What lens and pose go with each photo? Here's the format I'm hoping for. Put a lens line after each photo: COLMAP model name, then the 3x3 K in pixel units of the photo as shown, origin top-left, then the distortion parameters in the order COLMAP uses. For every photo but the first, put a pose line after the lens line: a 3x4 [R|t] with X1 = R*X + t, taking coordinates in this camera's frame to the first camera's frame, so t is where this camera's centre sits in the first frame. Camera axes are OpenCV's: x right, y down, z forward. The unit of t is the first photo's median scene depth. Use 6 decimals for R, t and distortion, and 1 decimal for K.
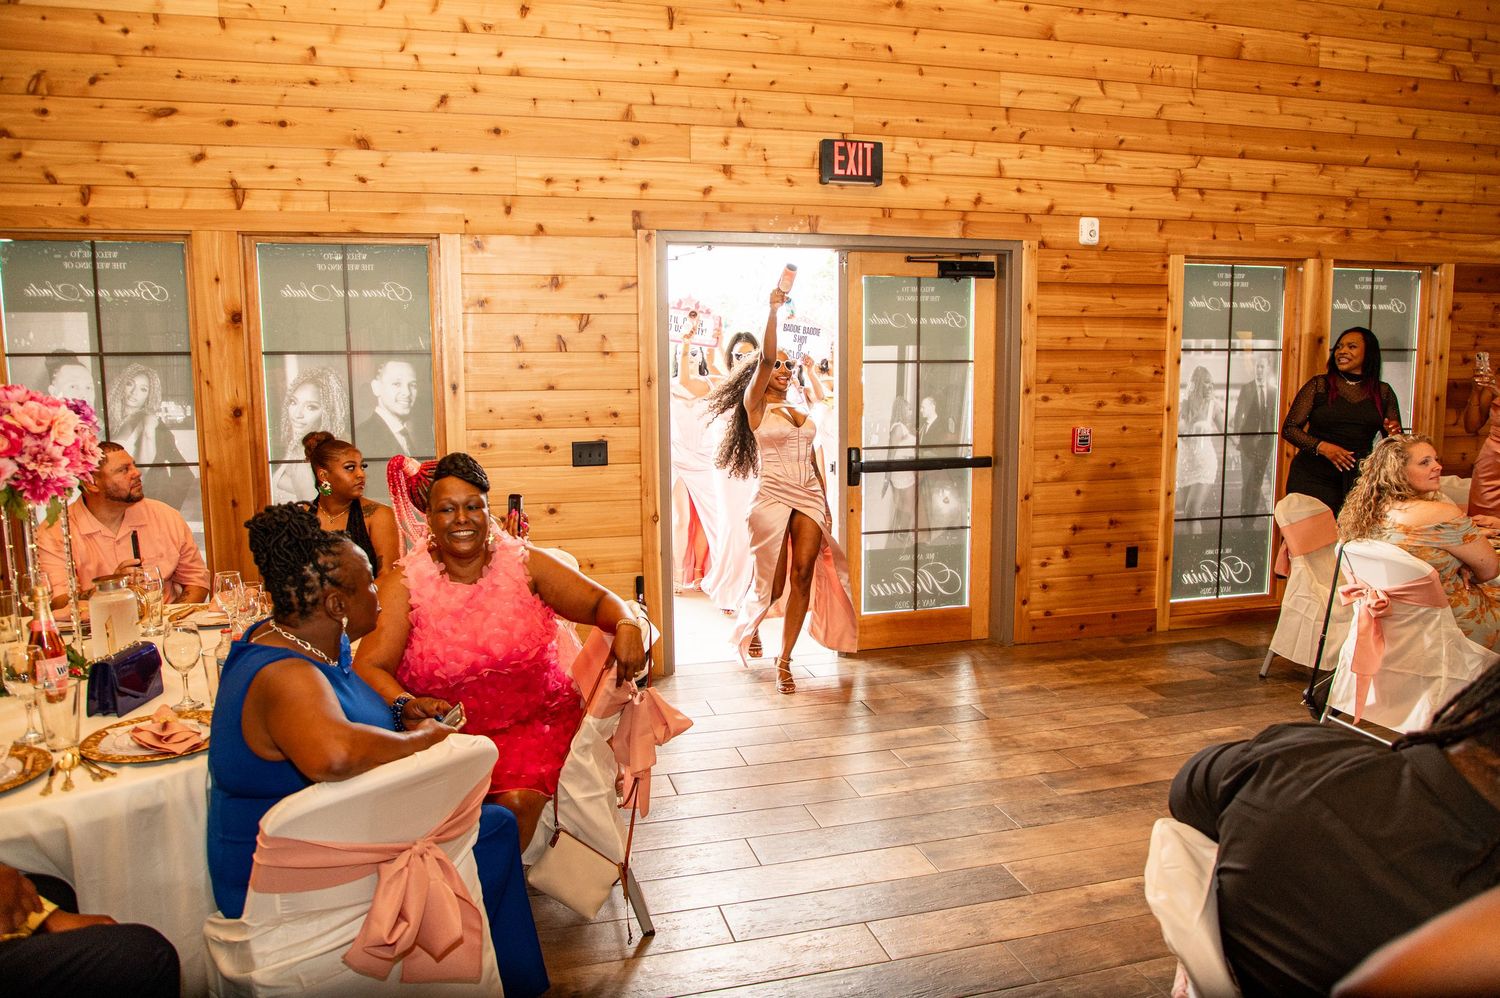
lens RADIAL K [[1049.6, 0, 767.2], [0, 1049.6, 494.1], [0, 0, 1]] dist [-0.073051, 0.040316]
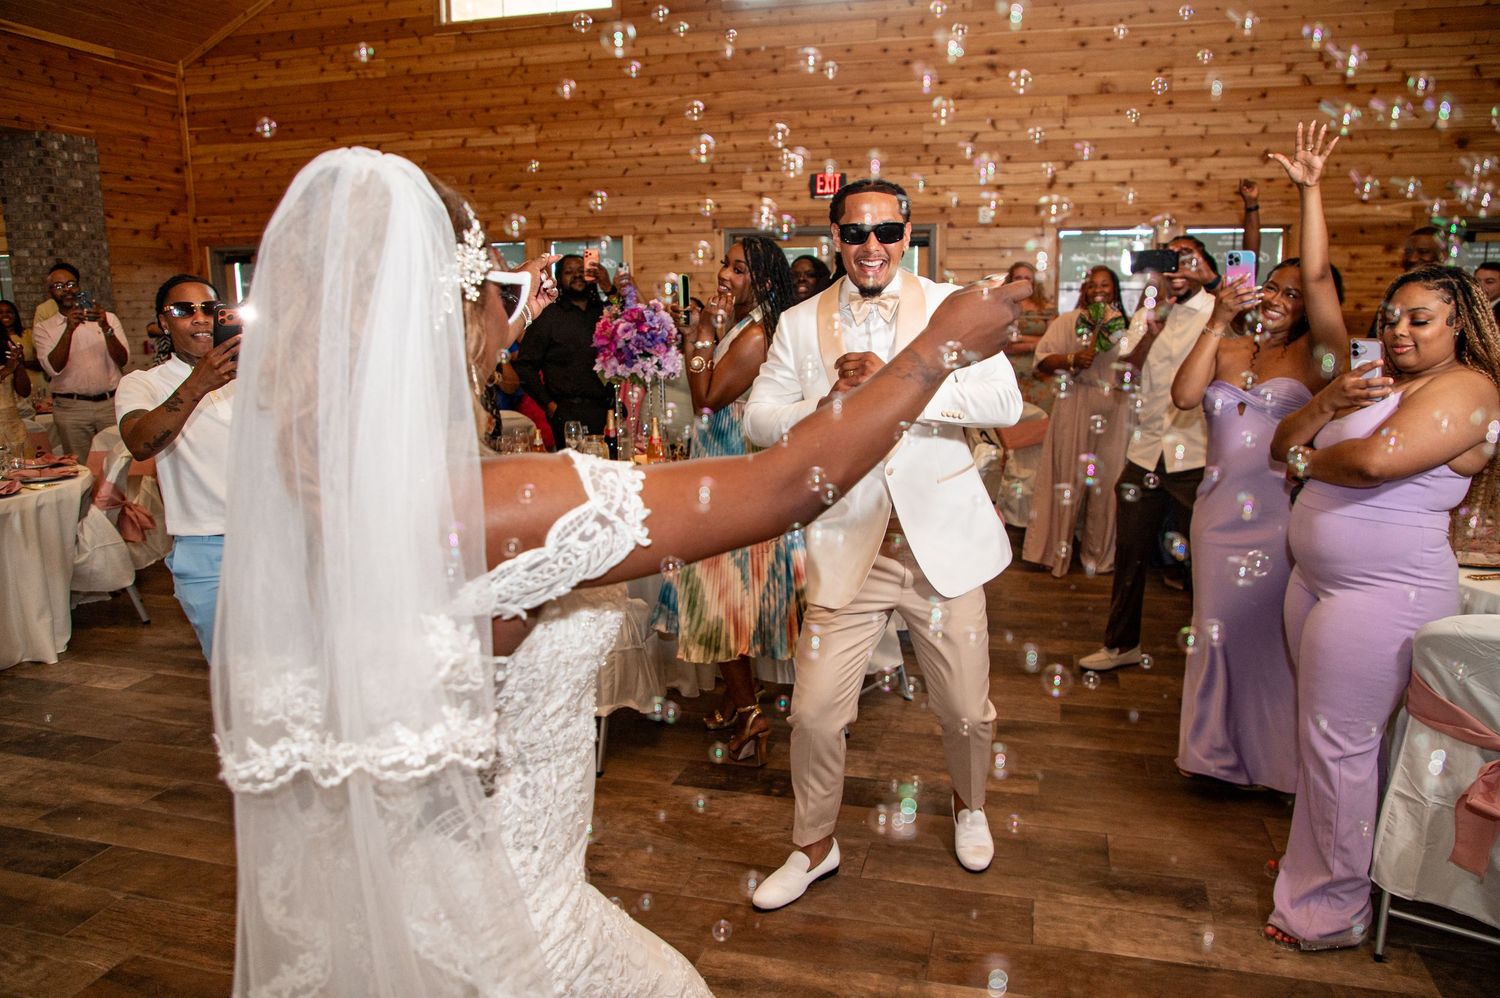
lens RADIAL K [[1058.5, 0, 763.0], [0, 1058.5, 506.1], [0, 0, 1]] dist [-0.083841, 0.046414]
pose [[0.861135, 0.097898, -0.498861, 0.902599], [-0.063350, 0.994299, 0.085769, 0.079049], [0.504414, -0.042256, 0.862427, -0.614405]]
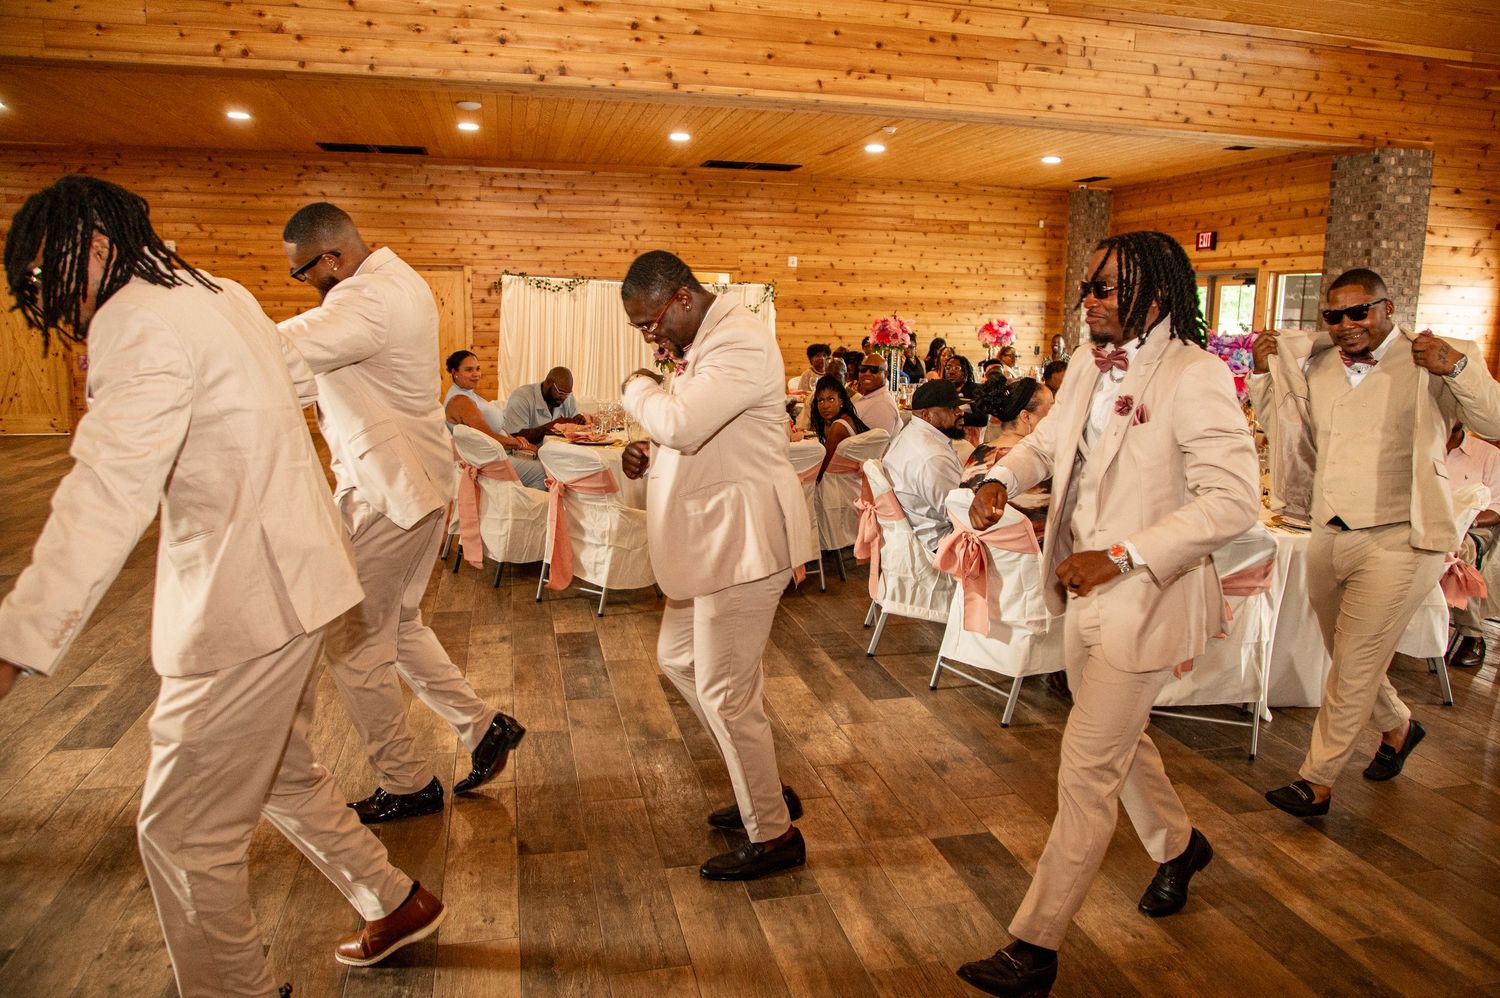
lens RADIAL K [[1049.6, 0, 767.2], [0, 1049.6, 494.1], [0, 0, 1]] dist [-0.073051, 0.040316]
pose [[-0.024605, 0.174766, -0.984303, 0.717403], [-0.145142, 0.973544, 0.176484, 0.081125], [0.989105, 0.147206, 0.001412, -0.636022]]
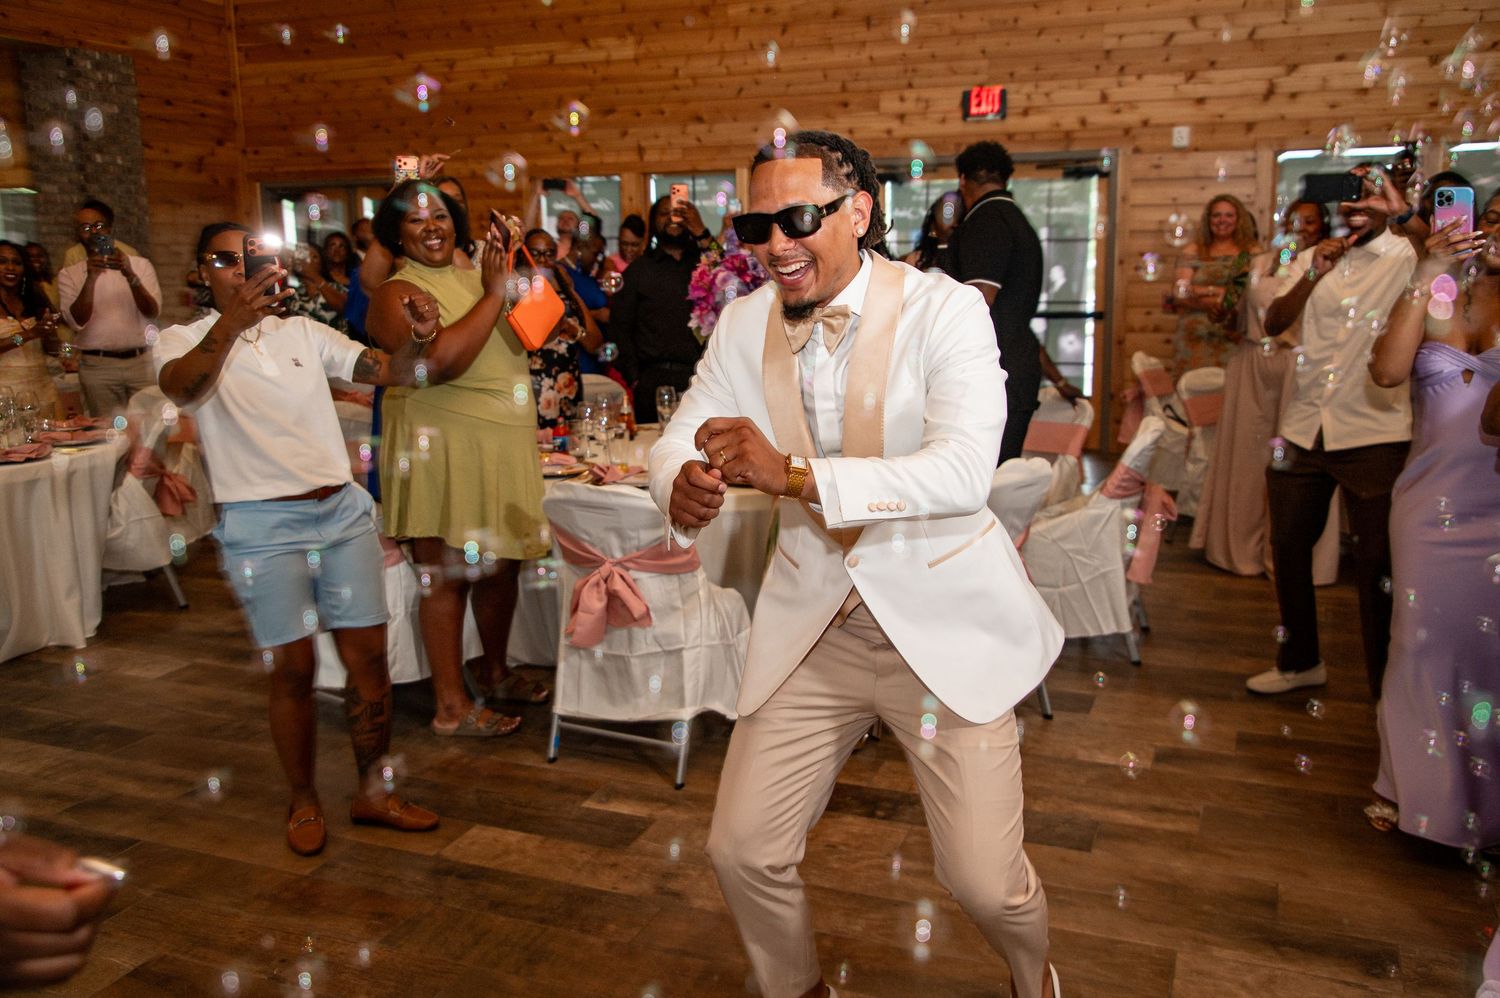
lens RADIAL K [[1299.4, 0, 750.5], [0, 1299.4, 488.7], [0, 0, 1]] dist [-0.025794, 0.072402]
pose [[0.790293, 0.108677, -0.603014, 0.944140], [-0.070789, 0.993749, 0.086322, 0.083193], [0.608626, -0.025533, 0.793047, -0.641315]]
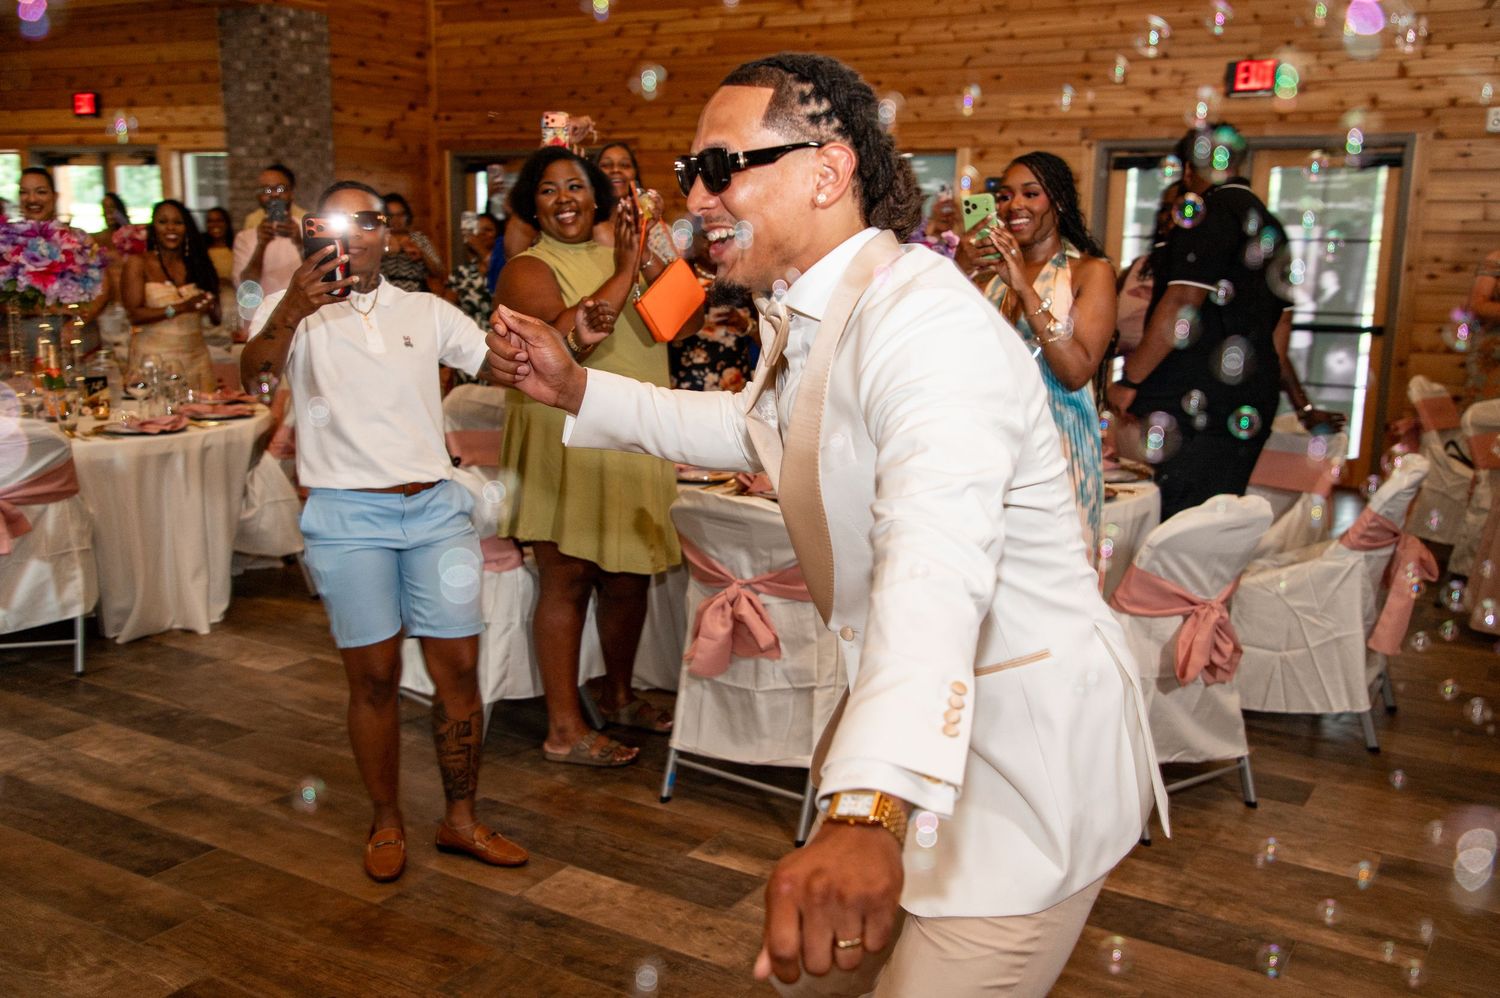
lens RADIAL K [[1419.0, 0, 757.7], [0, 1419.0, 505.4], [0, 0, 1]] dist [0.035234, -0.000568]
pose [[0.679851, 0.156932, -0.716362, 0.952673], [-0.118577, 0.987505, 0.103797, 0.080047], [0.723700, 0.014377, 0.689965, -0.594096]]
